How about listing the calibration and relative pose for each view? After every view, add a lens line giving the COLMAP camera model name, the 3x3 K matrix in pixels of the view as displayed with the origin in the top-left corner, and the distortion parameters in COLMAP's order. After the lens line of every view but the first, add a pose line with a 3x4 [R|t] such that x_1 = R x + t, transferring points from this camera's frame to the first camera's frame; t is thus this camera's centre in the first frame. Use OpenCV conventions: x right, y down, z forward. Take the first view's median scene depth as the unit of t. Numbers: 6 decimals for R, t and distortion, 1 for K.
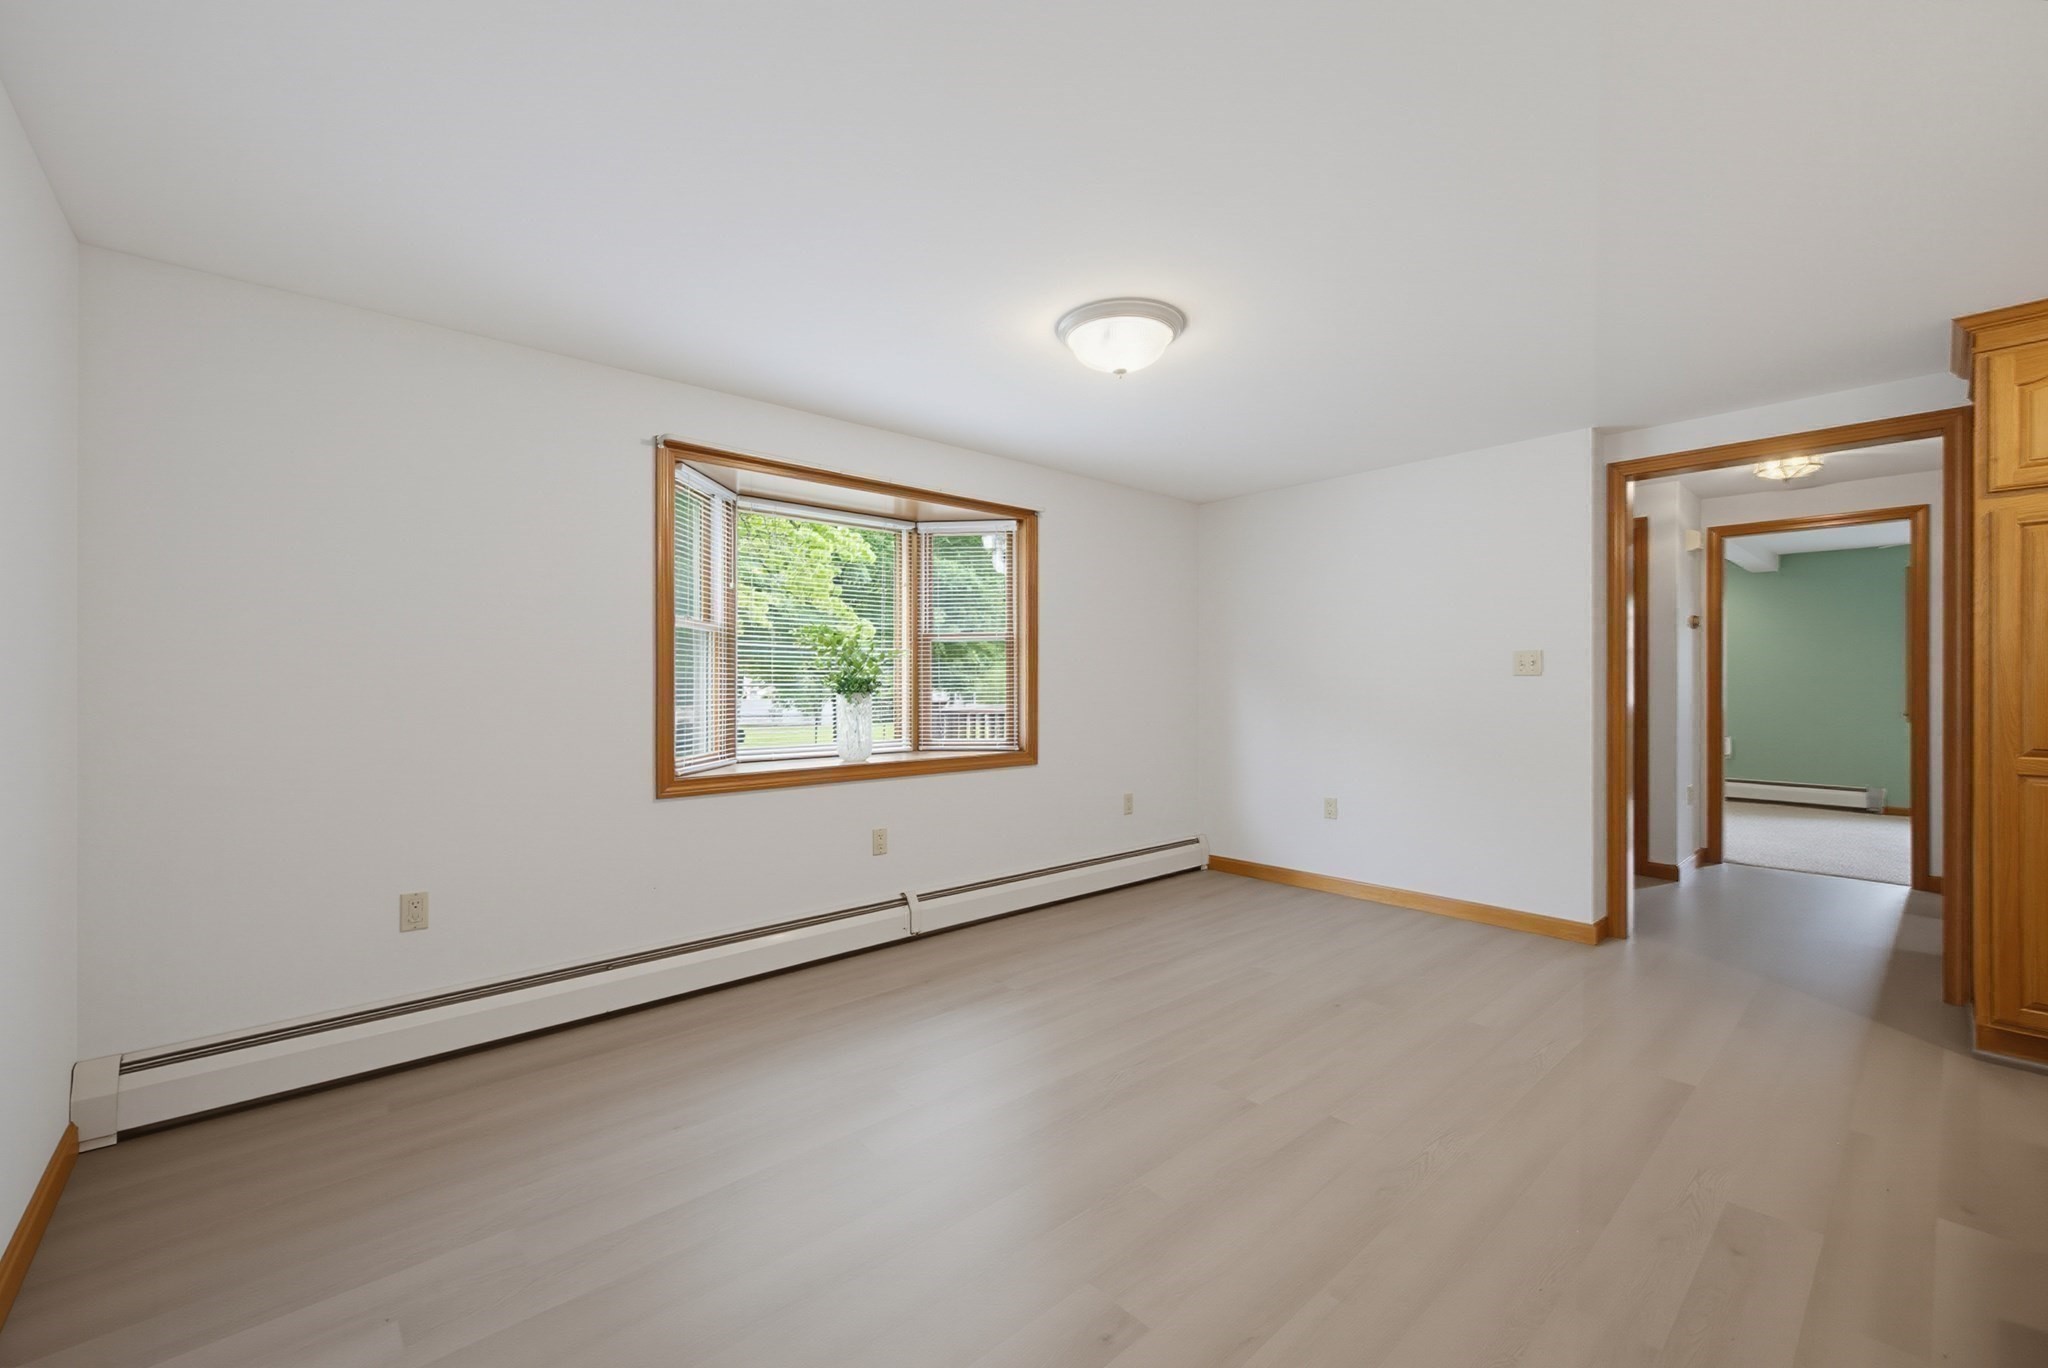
lens RADIAL K [[828.0, 0, 1024.0], [0, 828.0, 684.0], [0, 0, 1]] dist [0.014443, 0.000109]
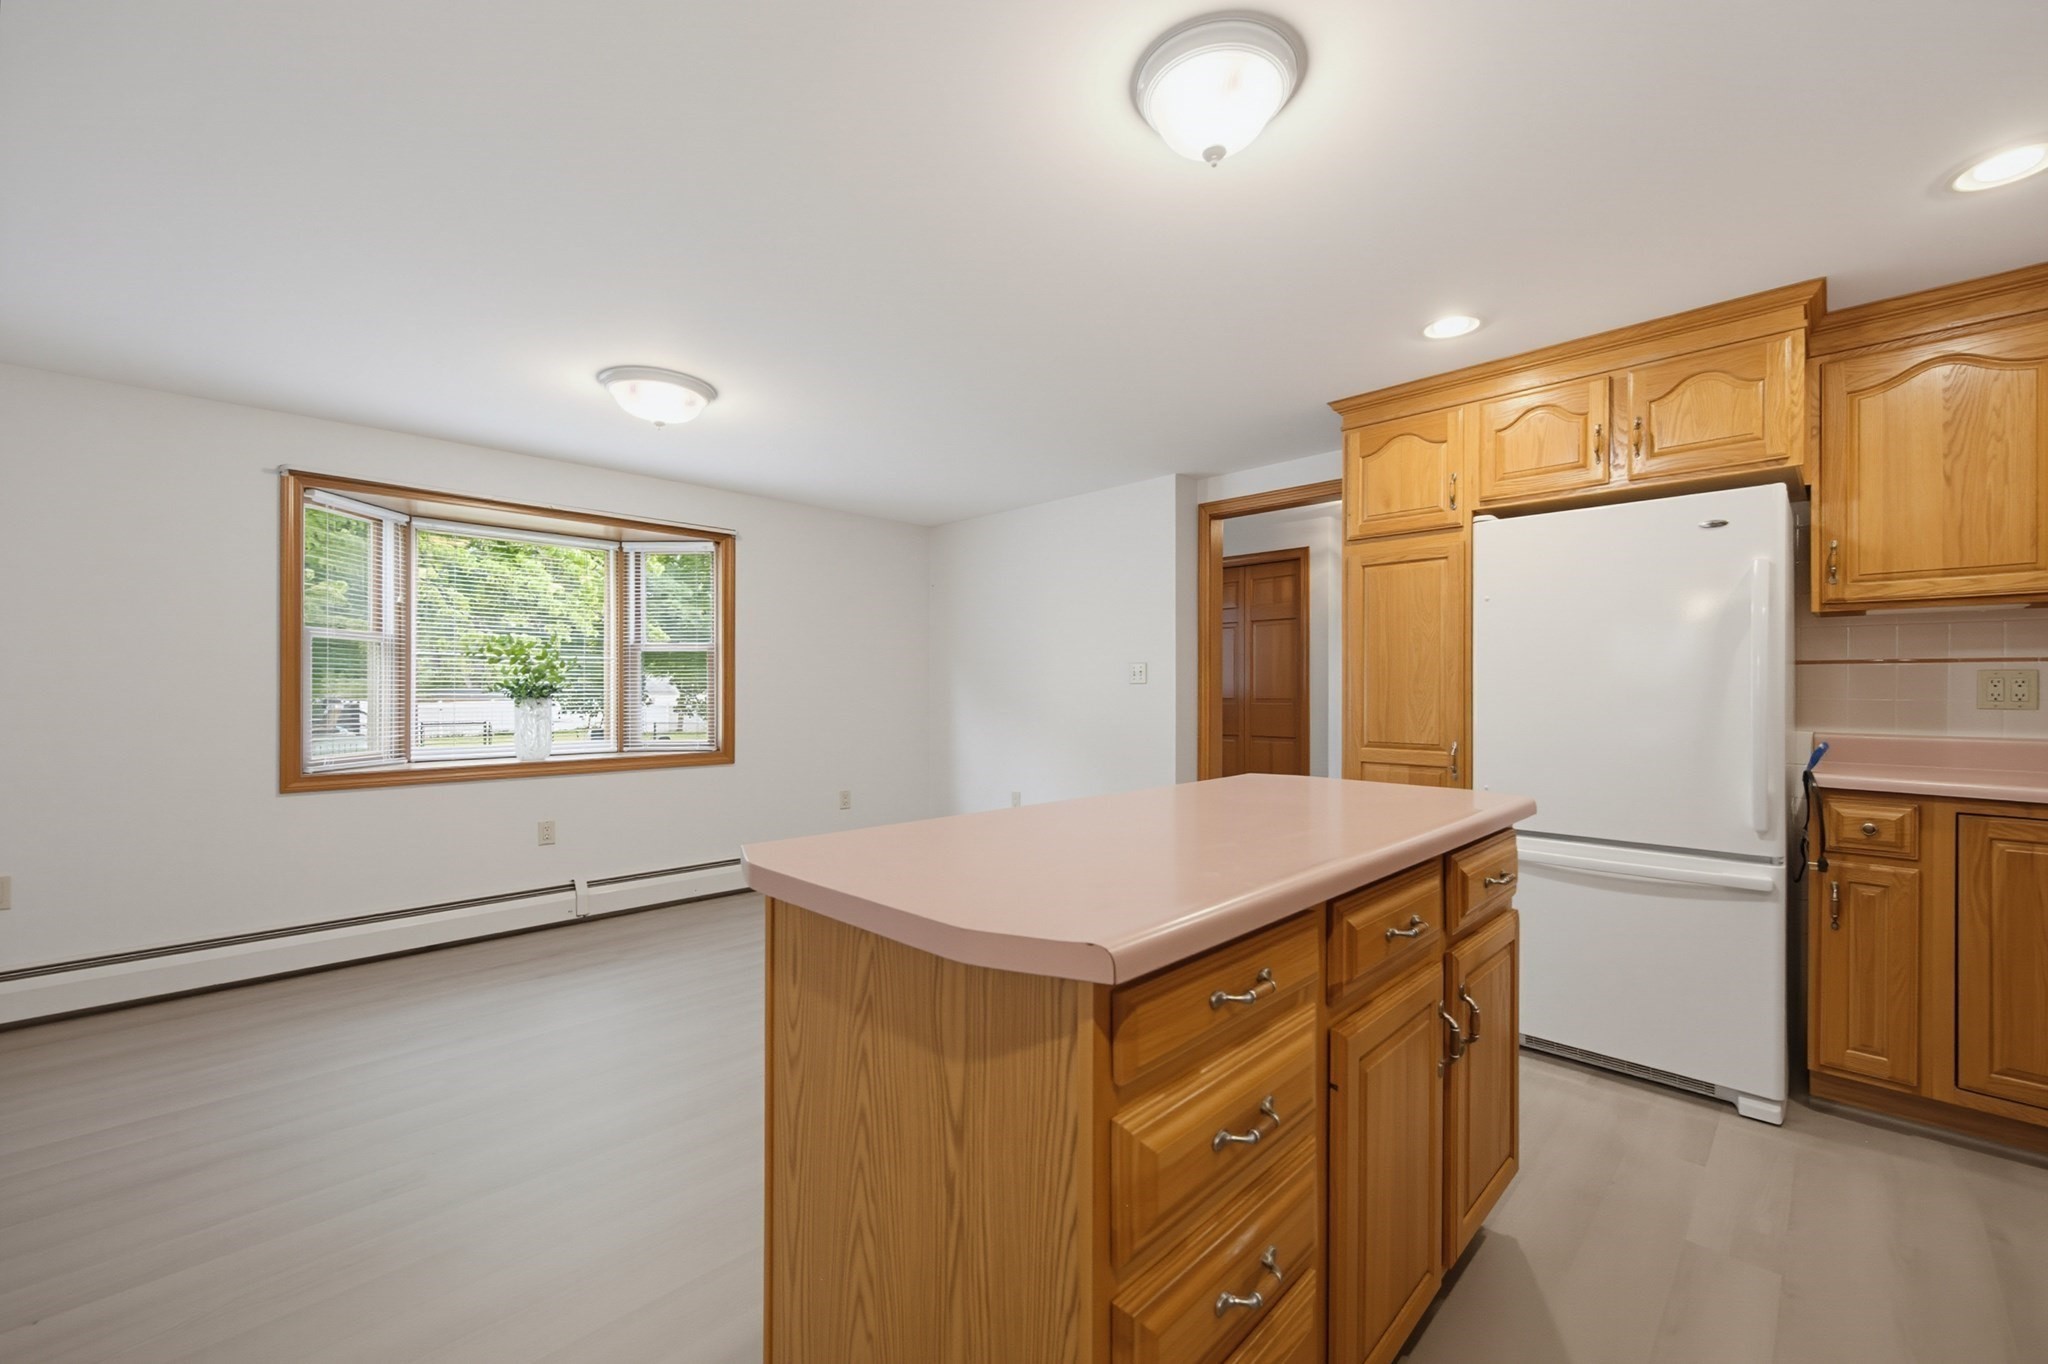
lens RADIAL K [[807.9, 0, 1024.0], [0, 807.9, 682.0], [0, 0, 1]] dist [0.000991, -0.000166]
pose [[0.997360, 0.003148, 0.072544, 0.371629], [-0.002248, 0.999919, -0.012488, 0.001794], [-0.072577, 0.012292, 0.997287, -0.115878]]
